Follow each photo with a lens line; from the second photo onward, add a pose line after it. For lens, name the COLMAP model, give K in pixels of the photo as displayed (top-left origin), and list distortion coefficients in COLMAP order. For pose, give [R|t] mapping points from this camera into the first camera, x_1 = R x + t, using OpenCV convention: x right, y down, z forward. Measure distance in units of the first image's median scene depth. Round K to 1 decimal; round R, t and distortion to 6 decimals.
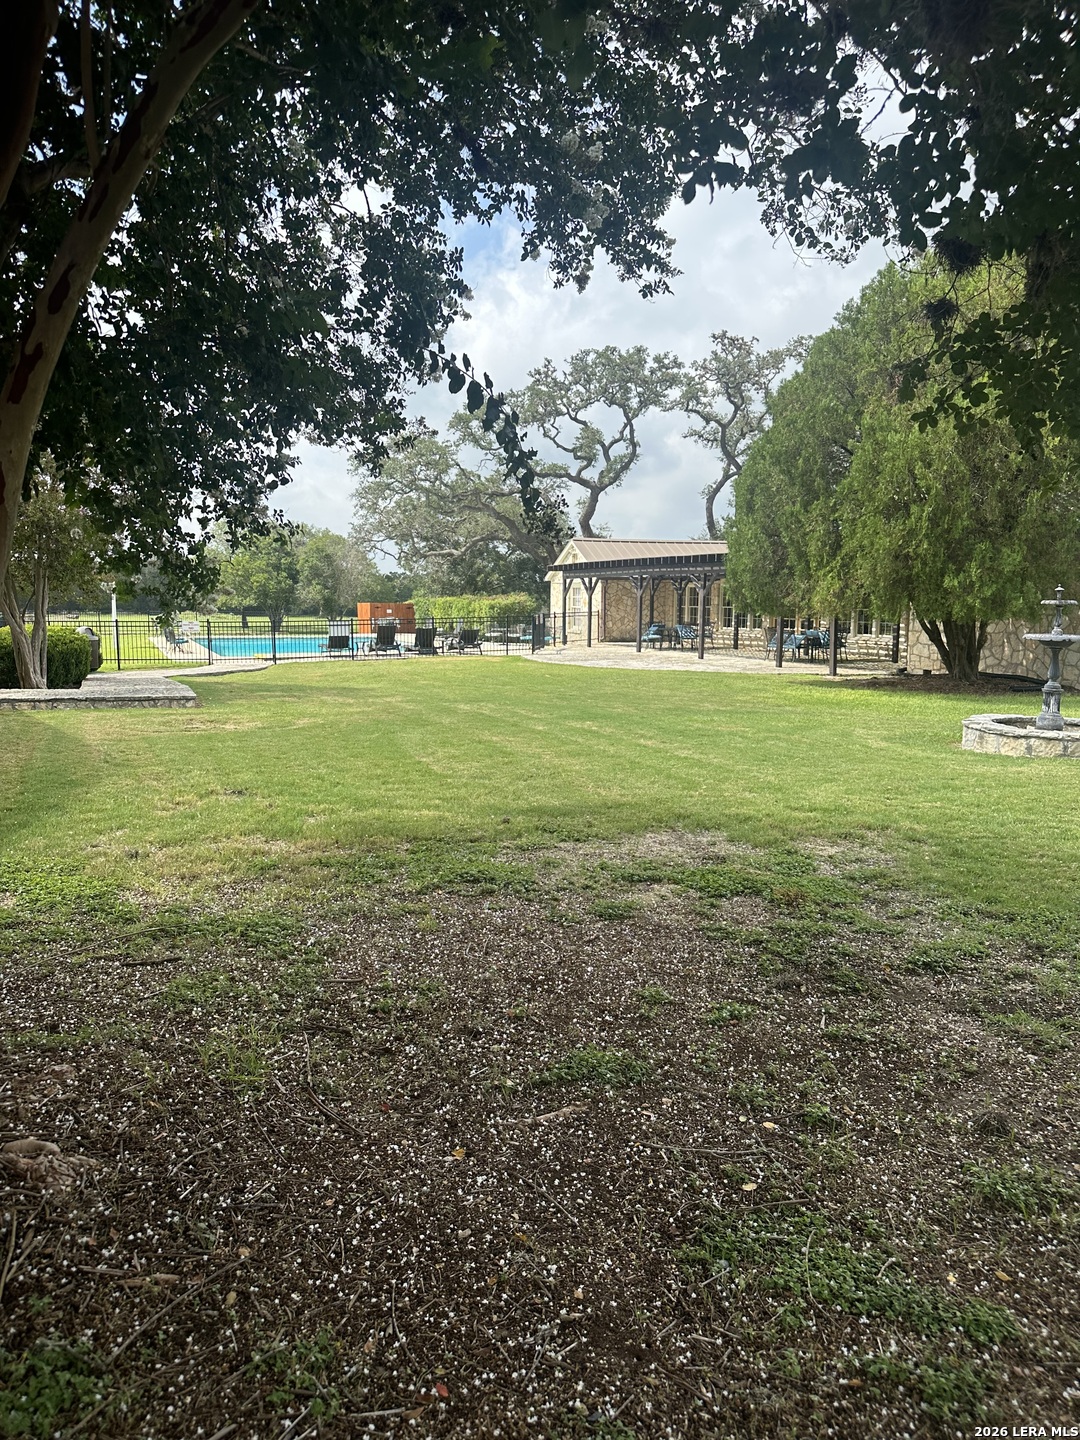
lens RADIAL K [[1007.0, 0, 540.0], [0, 1007.0, 720.0], [0, 0, 1]] dist [-0.007012, -0.002374]
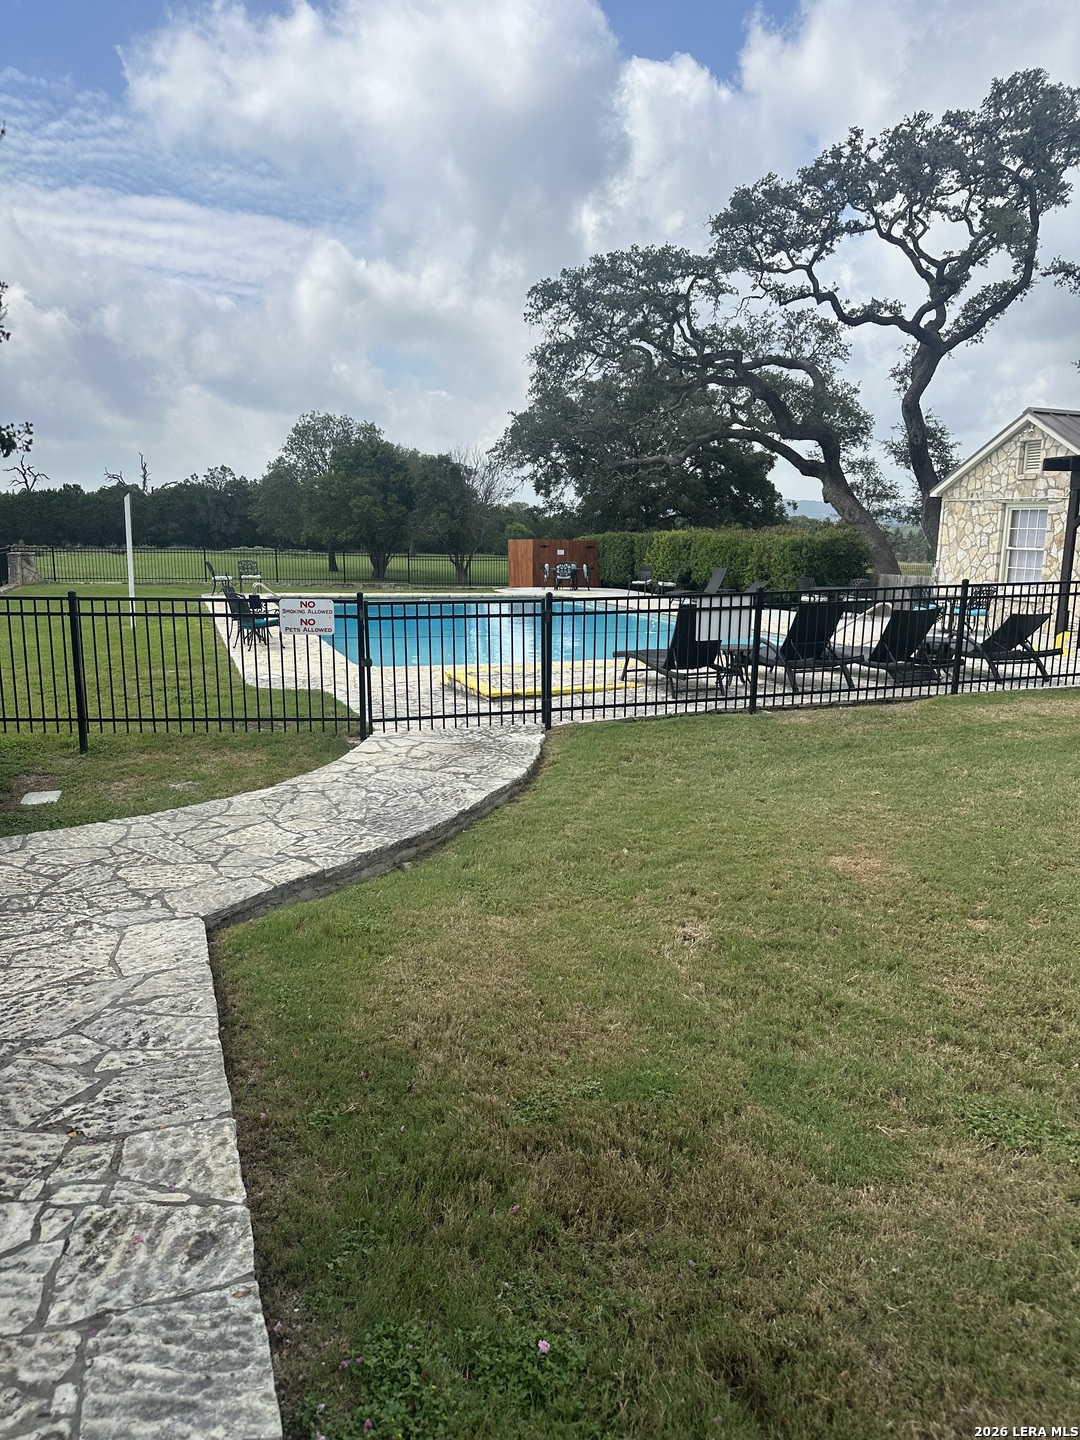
lens RADIAL K [[976.3, 0, 540.0], [0, 976.3, 720.0], [0, 0, 1]] dist [-0.034672, -0.002319]
pose [[0.998673, 0.011092, -0.050288, -0.161949], [-0.007609, 0.997593, 0.068919, -0.051244], [0.050931, -0.068444, 0.996354, 0.438853]]
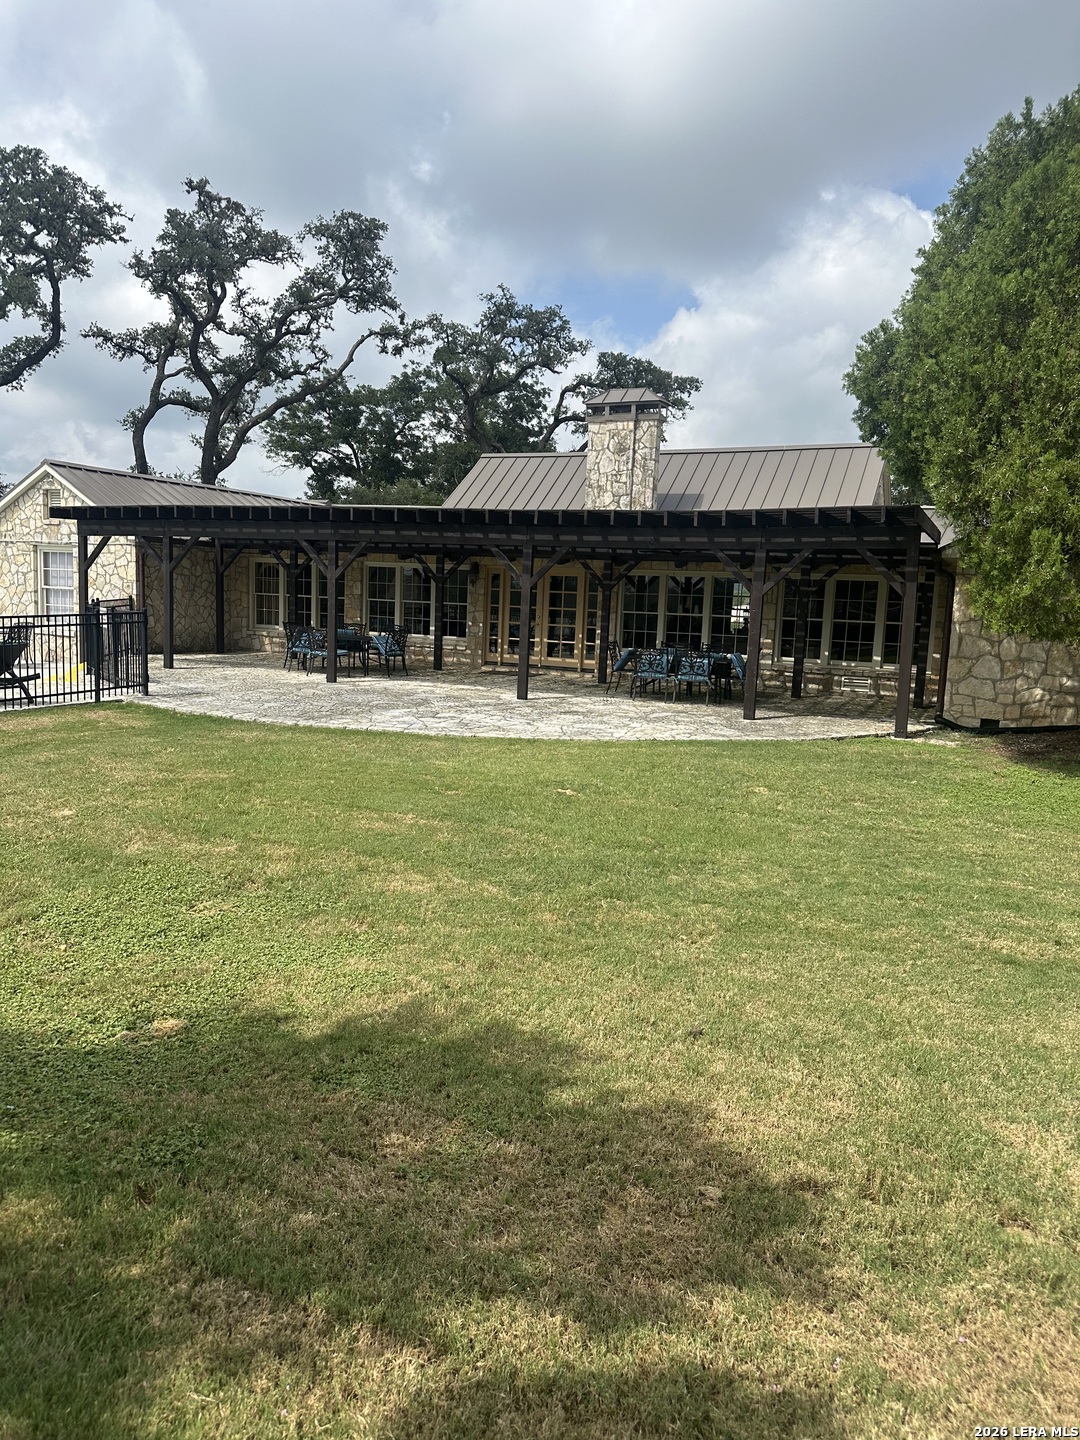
lens RADIAL K [[1007.0, 0, 540.0], [0, 1007.0, 720.0], [0, 0, 1]] dist [-0.007012, -0.002374]
pose [[0.729804, -0.055405, 0.681407, -0.129699], [0.041124, 0.998464, 0.037141, -0.042690], [-0.682418, 0.000917, 0.730962, 0.357813]]
